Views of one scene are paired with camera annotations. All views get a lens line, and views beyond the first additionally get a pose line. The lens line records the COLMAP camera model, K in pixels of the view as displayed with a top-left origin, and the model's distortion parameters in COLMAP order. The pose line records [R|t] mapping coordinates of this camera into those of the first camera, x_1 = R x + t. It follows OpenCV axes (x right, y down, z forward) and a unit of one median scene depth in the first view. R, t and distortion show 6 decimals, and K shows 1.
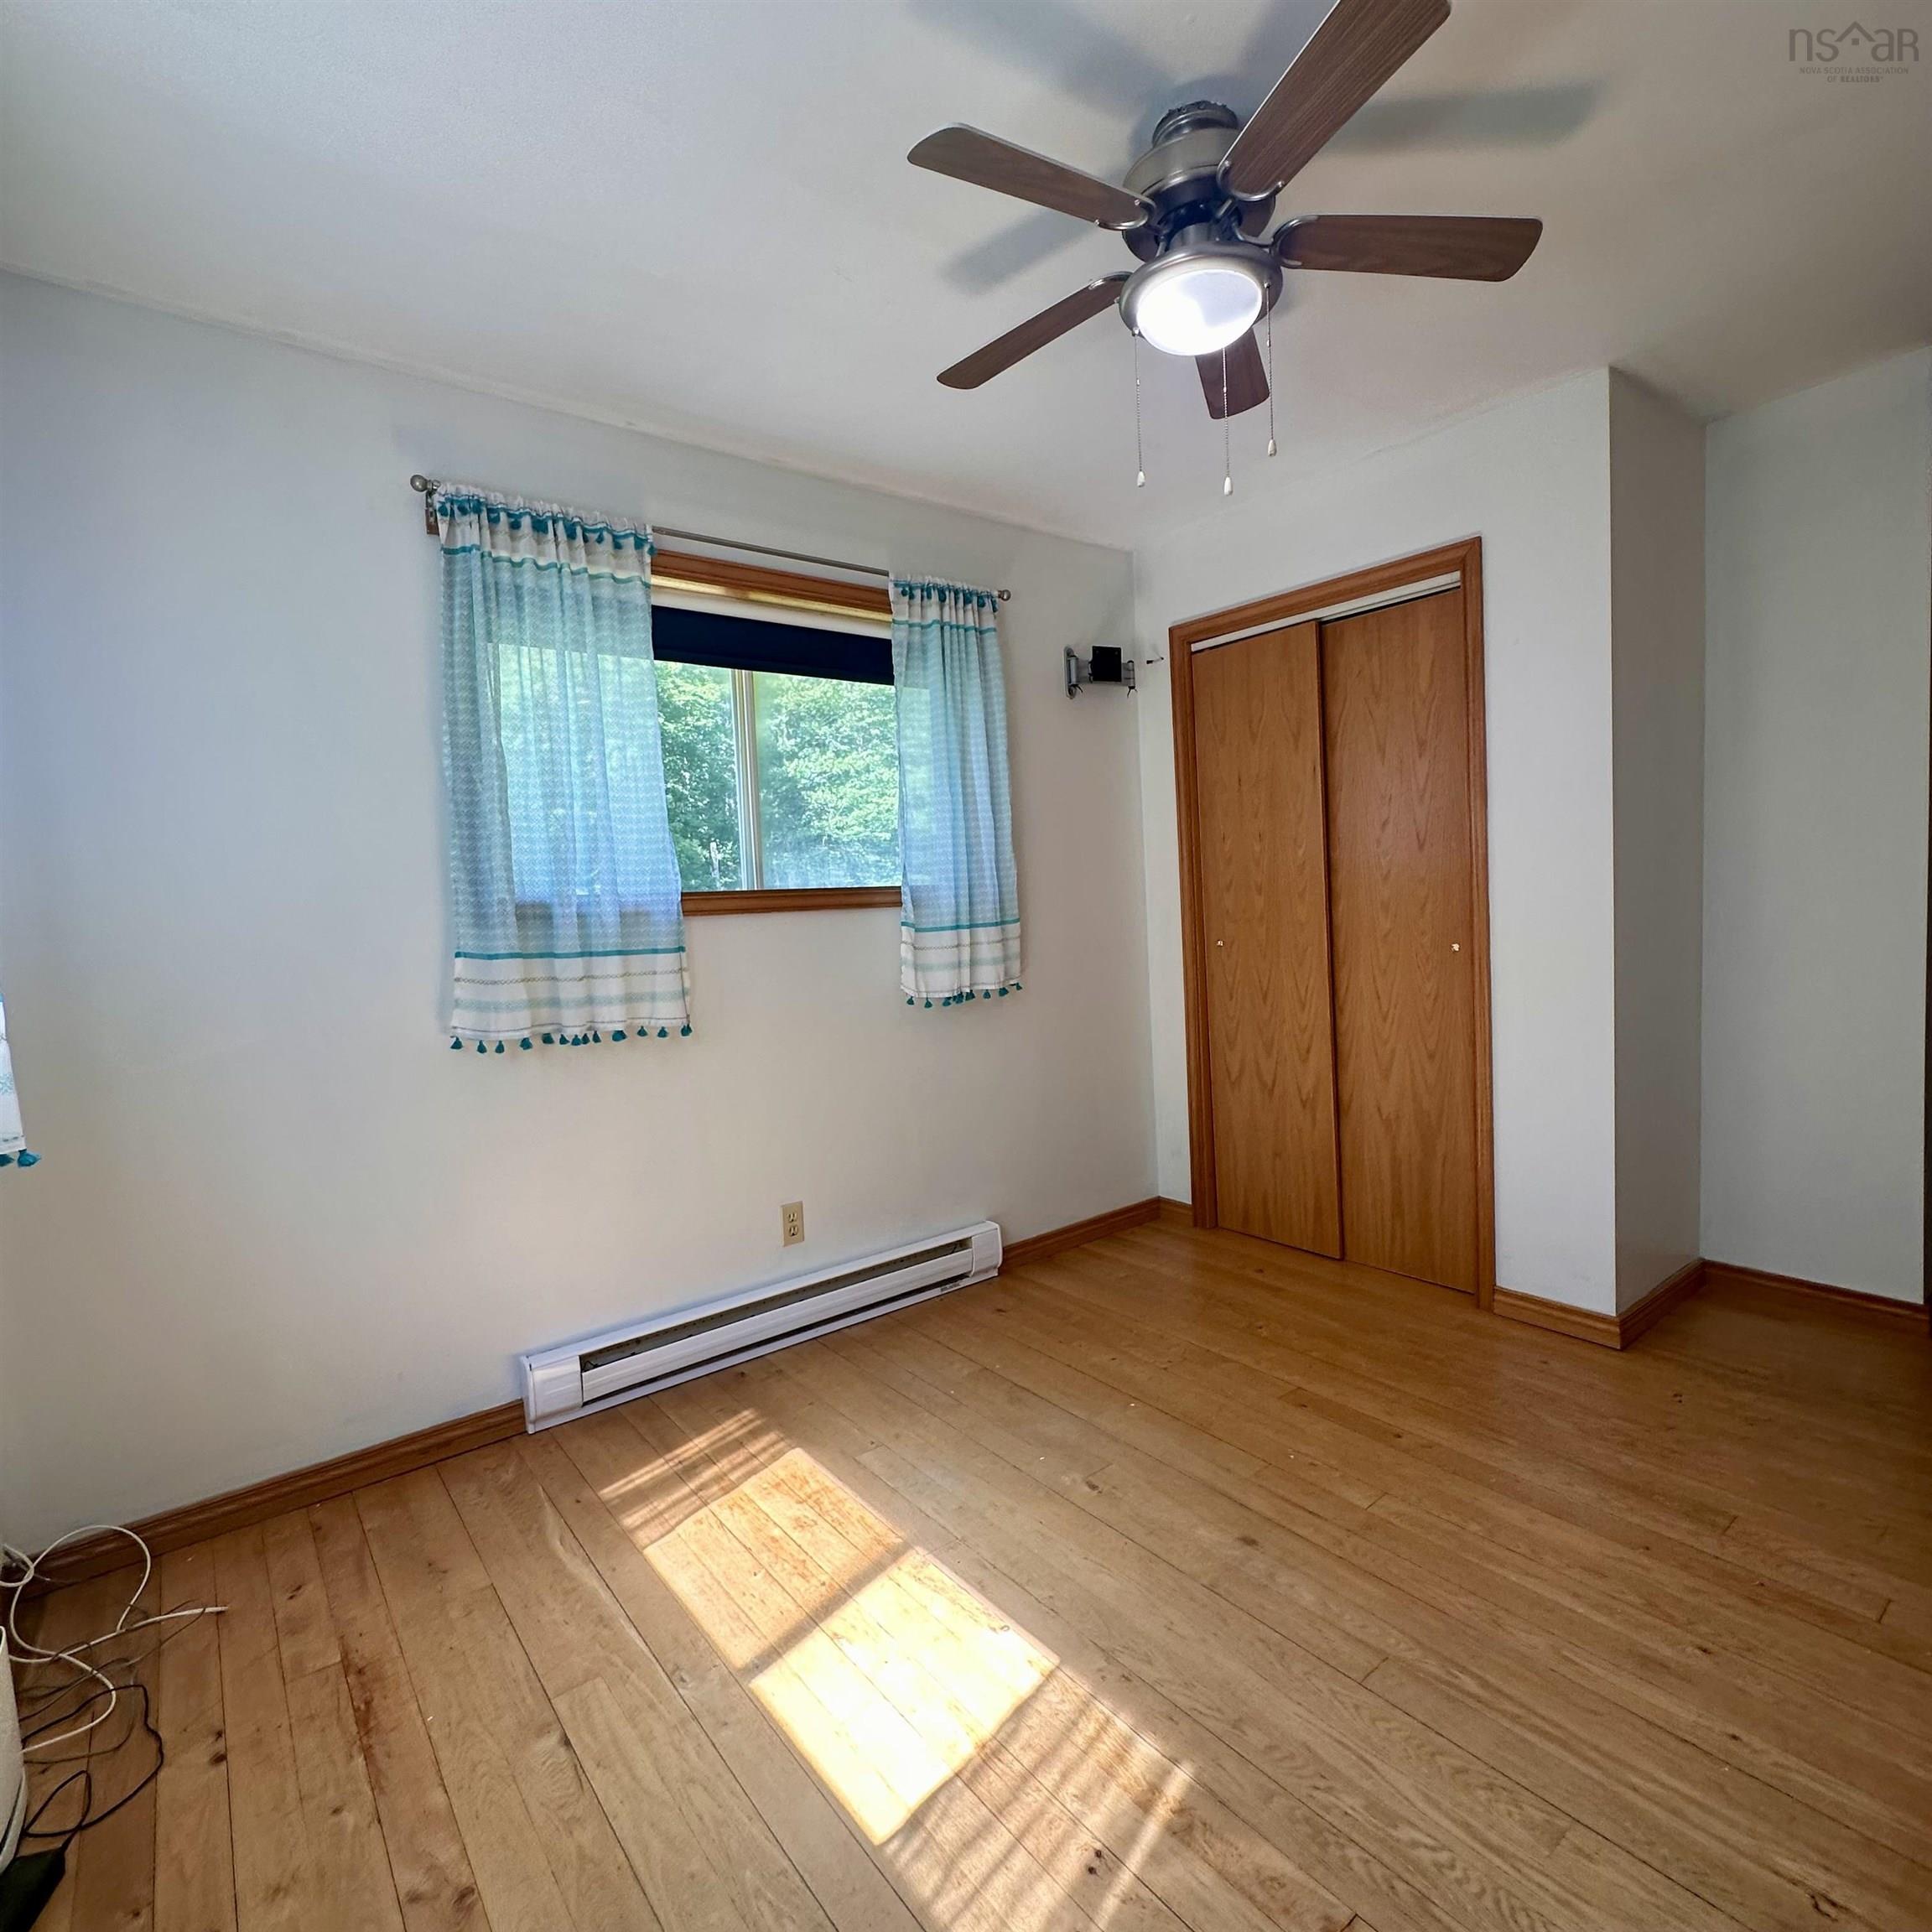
lens RADIAL K [[1025.6, 0, 970.4], [0, 1025.6, 967.9], [0, 0, 1]] dist [-0.004752, 0.000452]
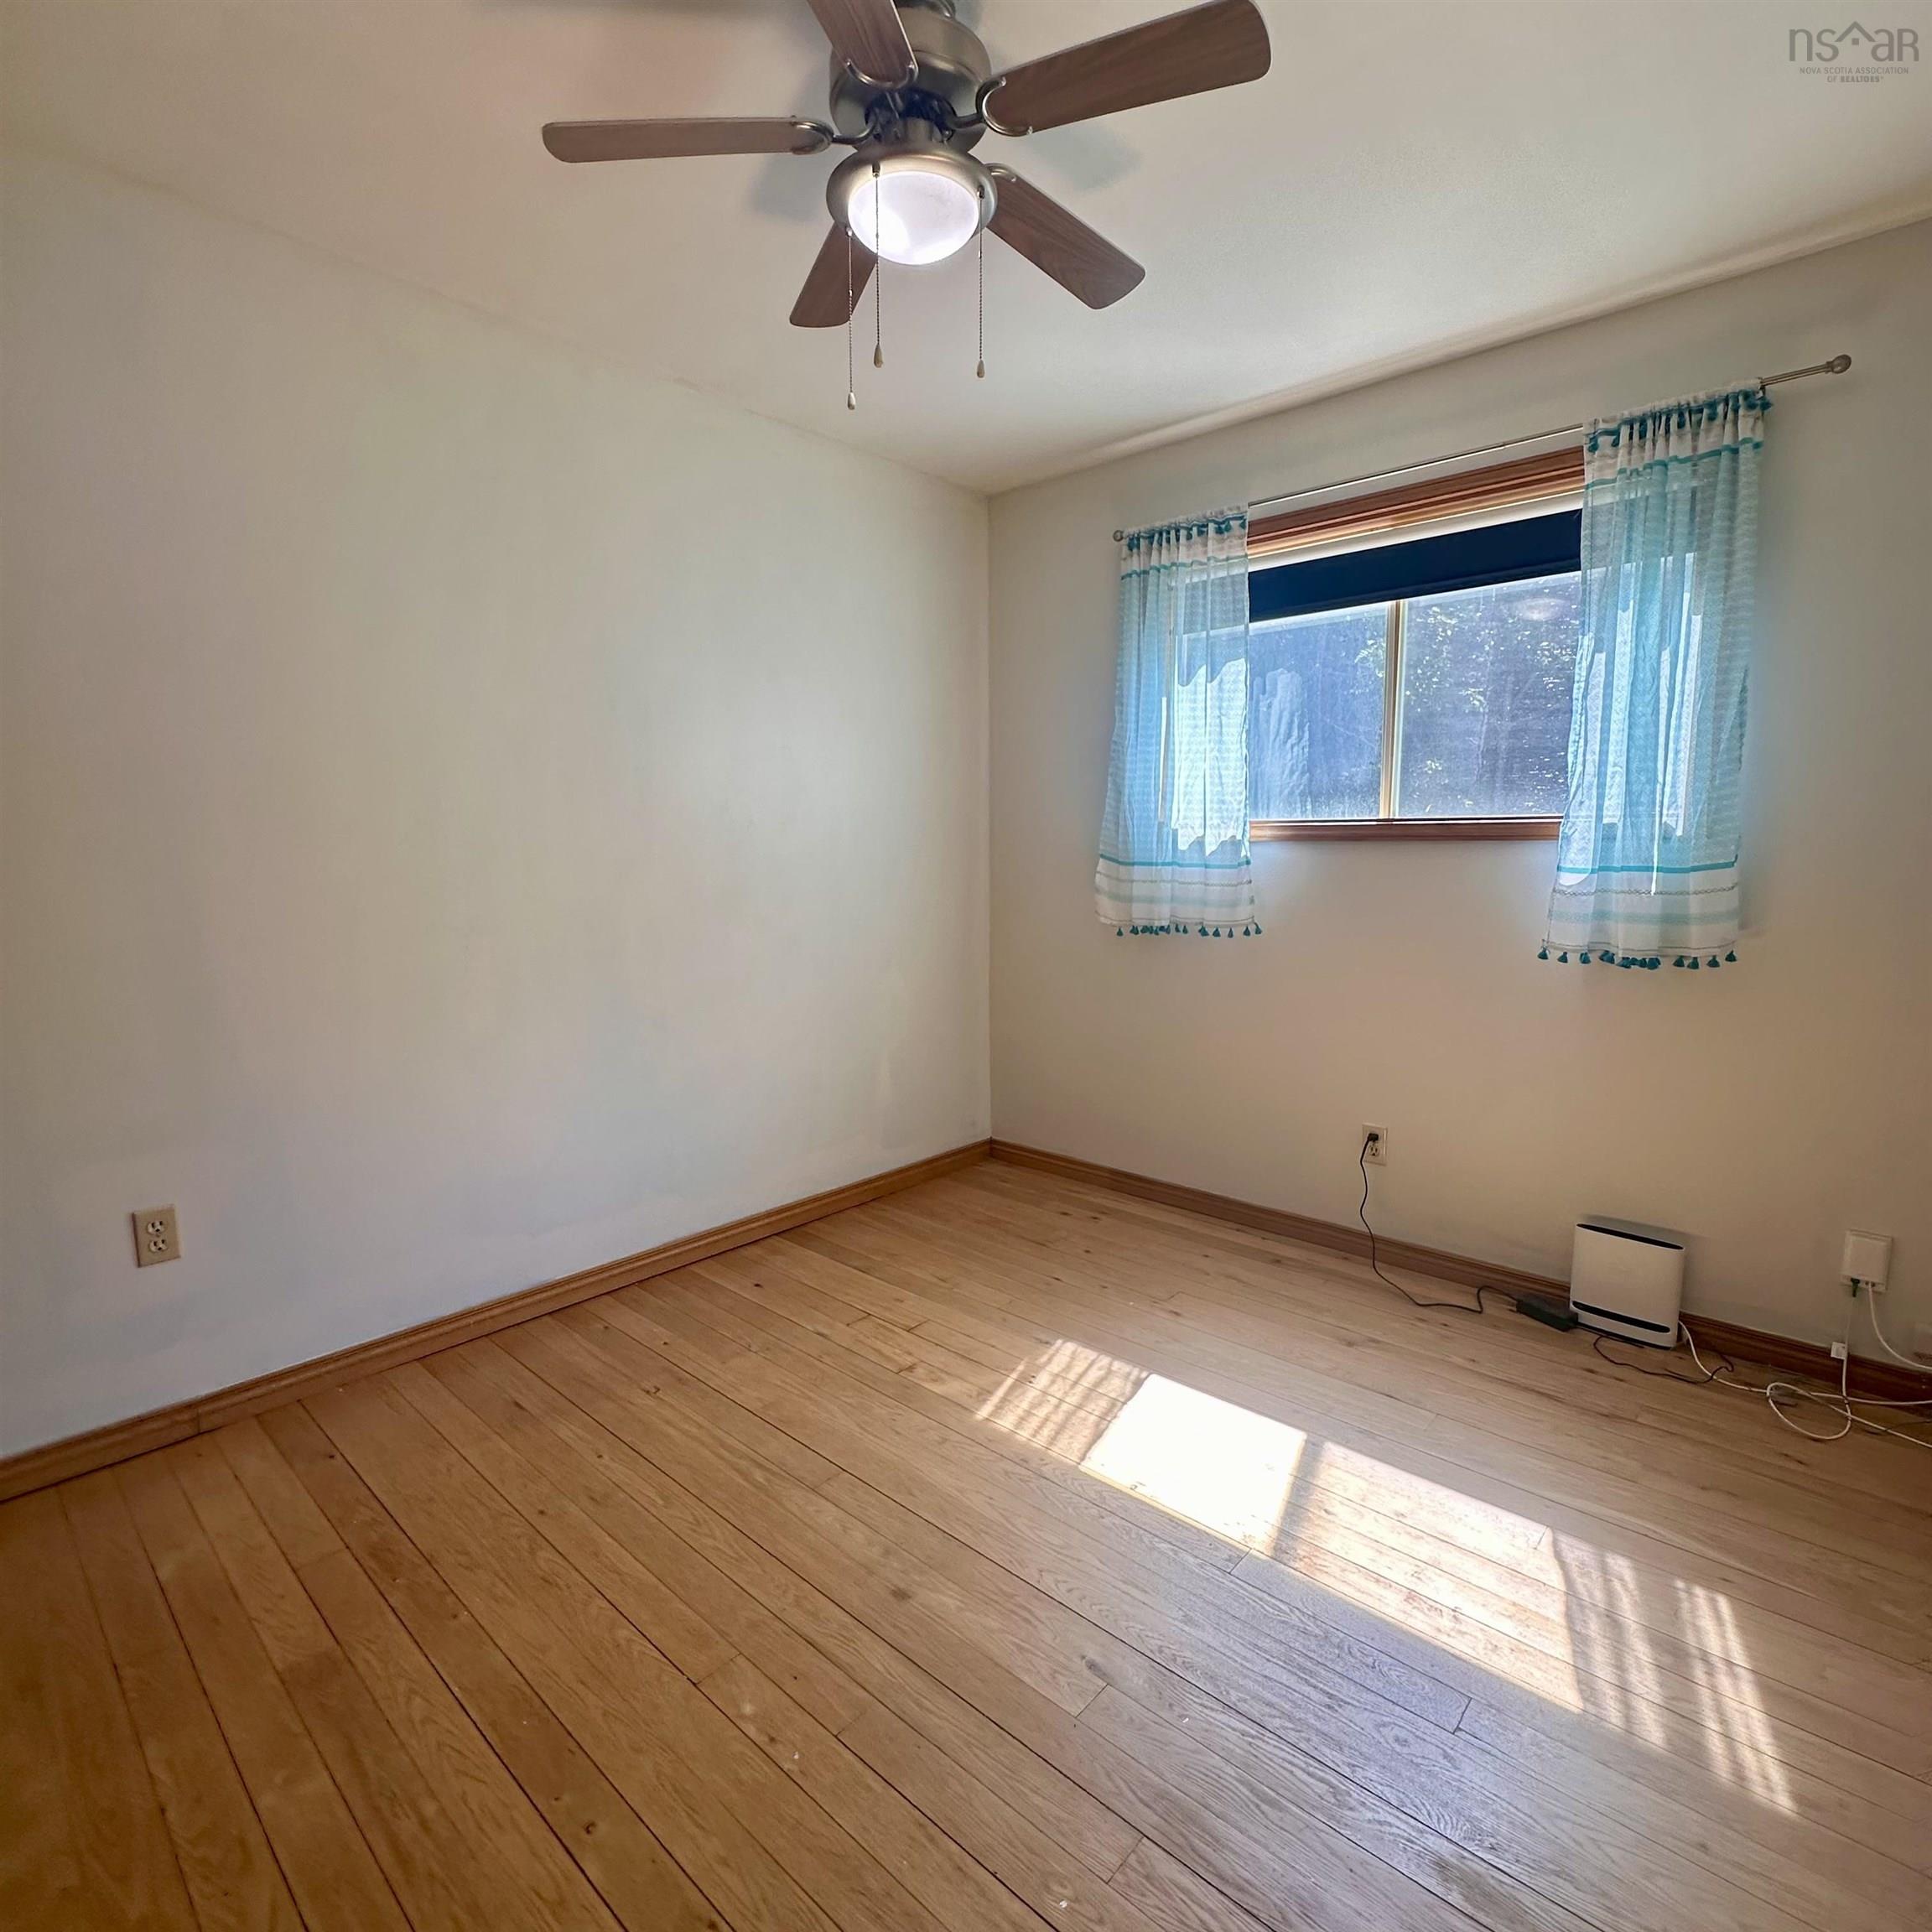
lens RADIAL K [[1025.6, 0, 970.4], [0, 1025.6, 967.9], [0, 0, 1]] dist [-0.004752, 0.000452]
pose [[-0.984249, 0.071777, -0.161559, 0.377299], [0.038847, 0.979344, 0.198433, -0.159421], [0.172465, 0.189031, -0.966707, 2.091855]]
